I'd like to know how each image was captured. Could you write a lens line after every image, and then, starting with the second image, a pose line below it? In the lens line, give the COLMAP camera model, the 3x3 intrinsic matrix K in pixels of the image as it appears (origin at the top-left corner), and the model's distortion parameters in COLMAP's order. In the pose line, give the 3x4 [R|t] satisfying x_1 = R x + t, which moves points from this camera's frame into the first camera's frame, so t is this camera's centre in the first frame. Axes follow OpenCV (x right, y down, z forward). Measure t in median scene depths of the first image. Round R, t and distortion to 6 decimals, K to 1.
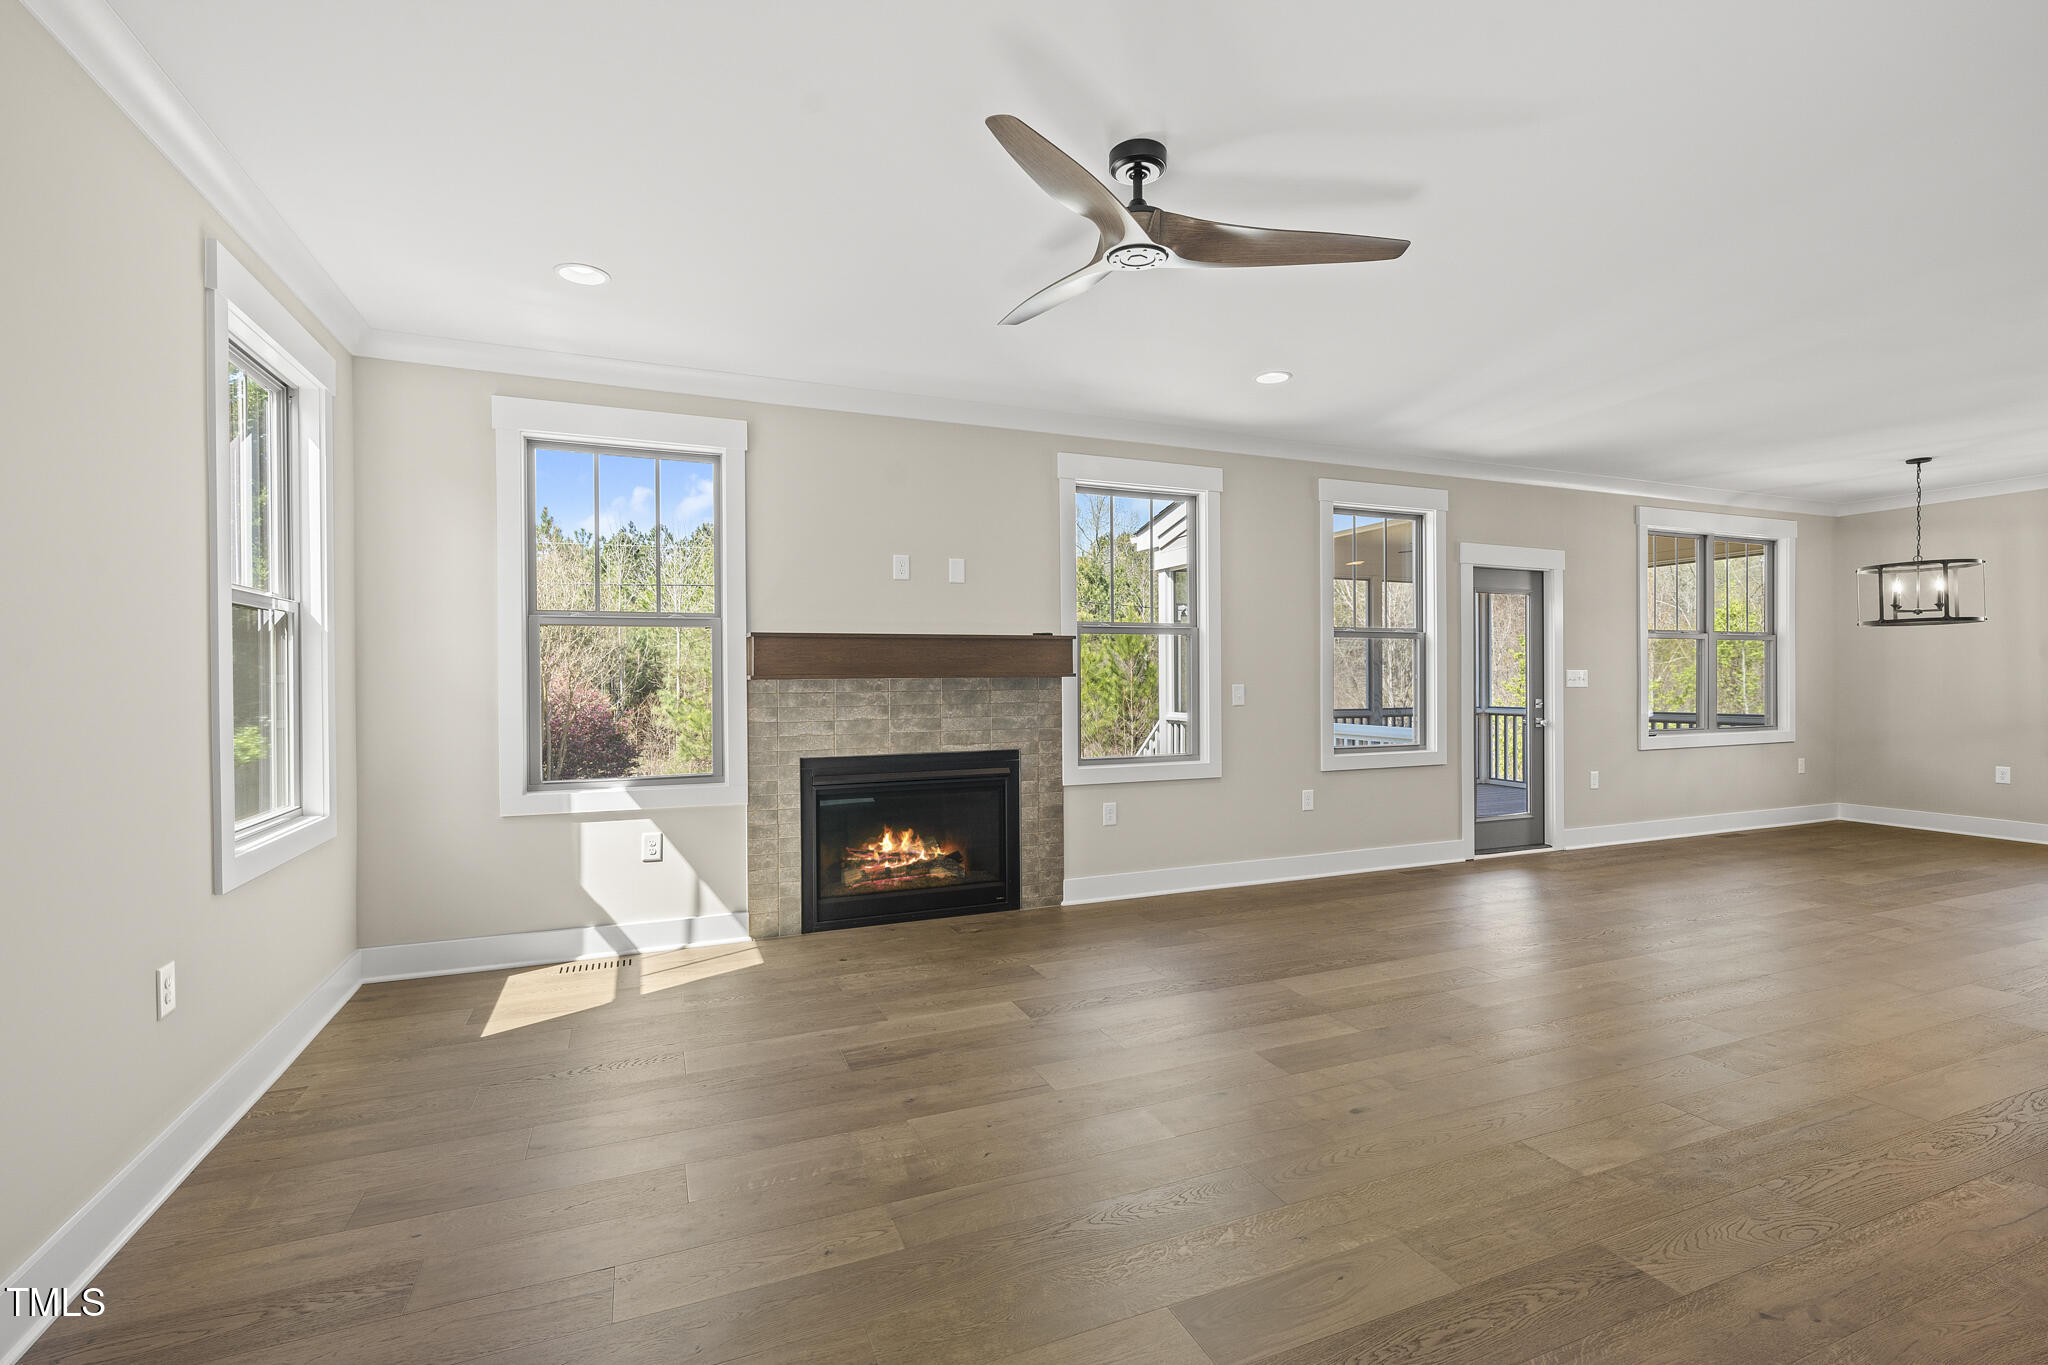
lens RADIAL K [[922.2, 0, 1037.3], [0, 922.2, 678.7], [0, 0, 1]] dist [0.010371, 0.000237]
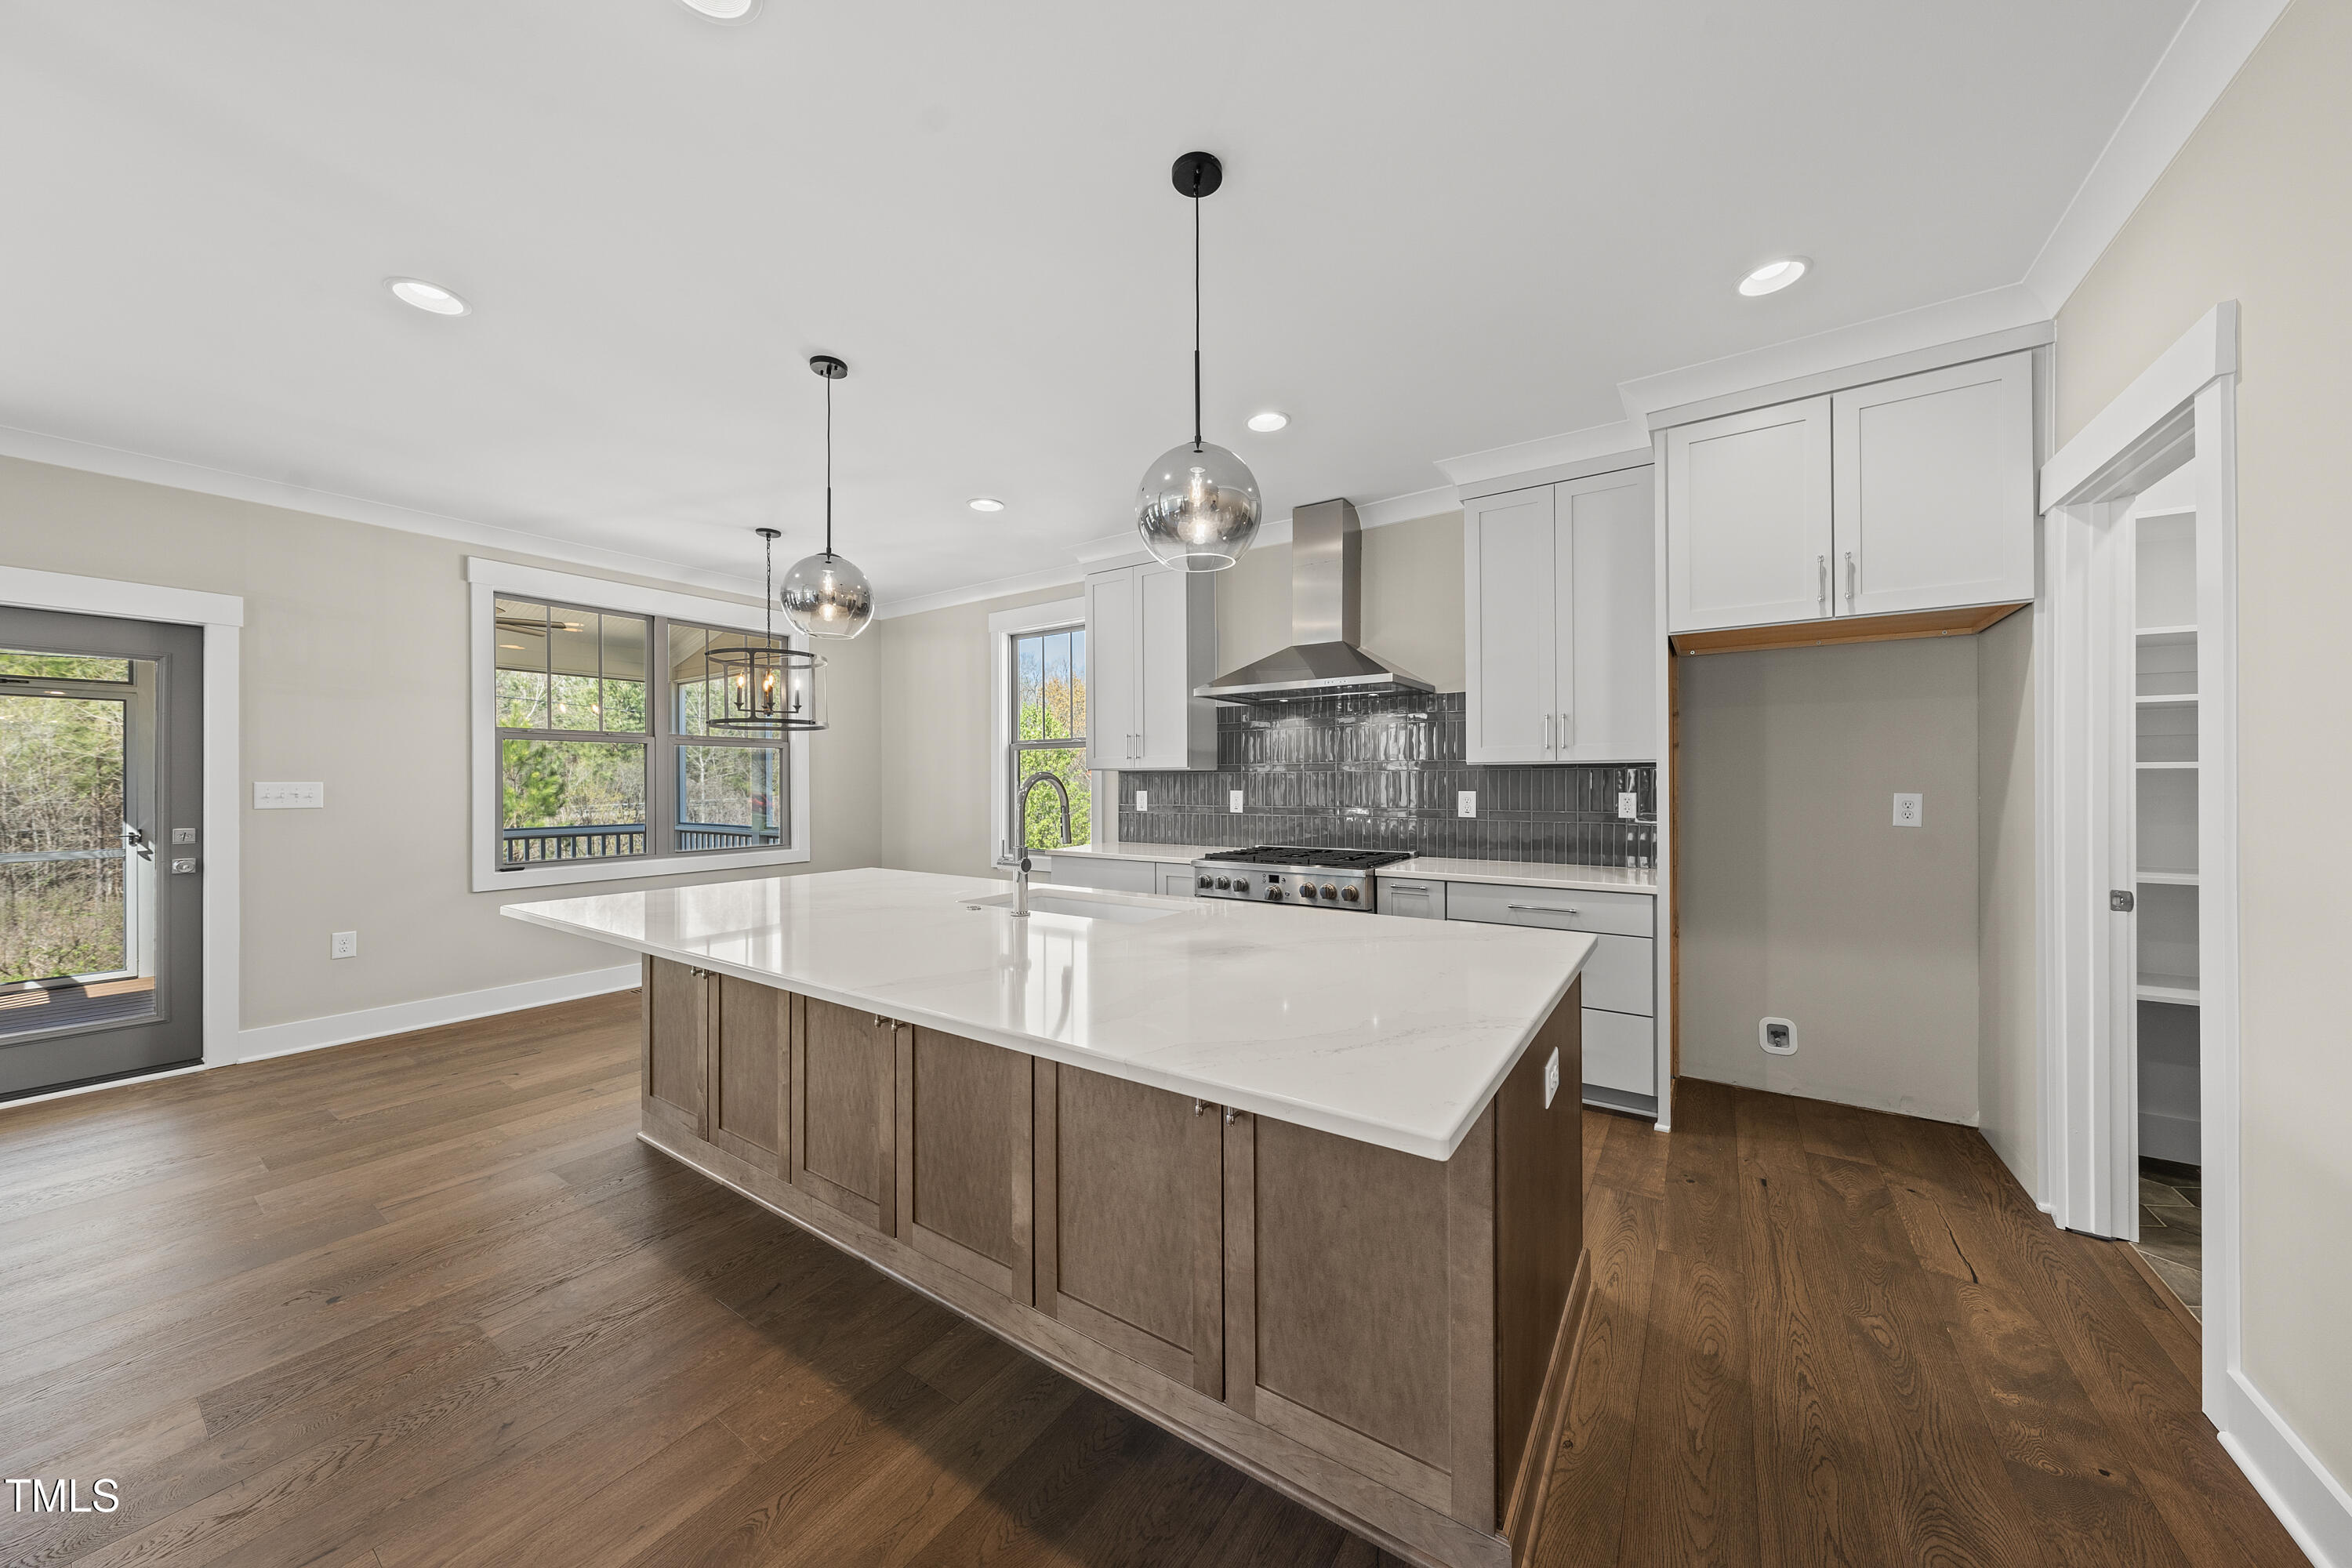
lens RADIAL K [[797.6, 0, 1174.8], [0, 797.6, 780.1], [0, 0, 1]] dist [-0.000562, 0.000110]
pose [[0.848631, 0.001132, 0.528984, 0.710037], [0.004764, 0.999941, -0.009784, -0.001819], [-0.528964, 0.010823, 0.848575, 0.161436]]
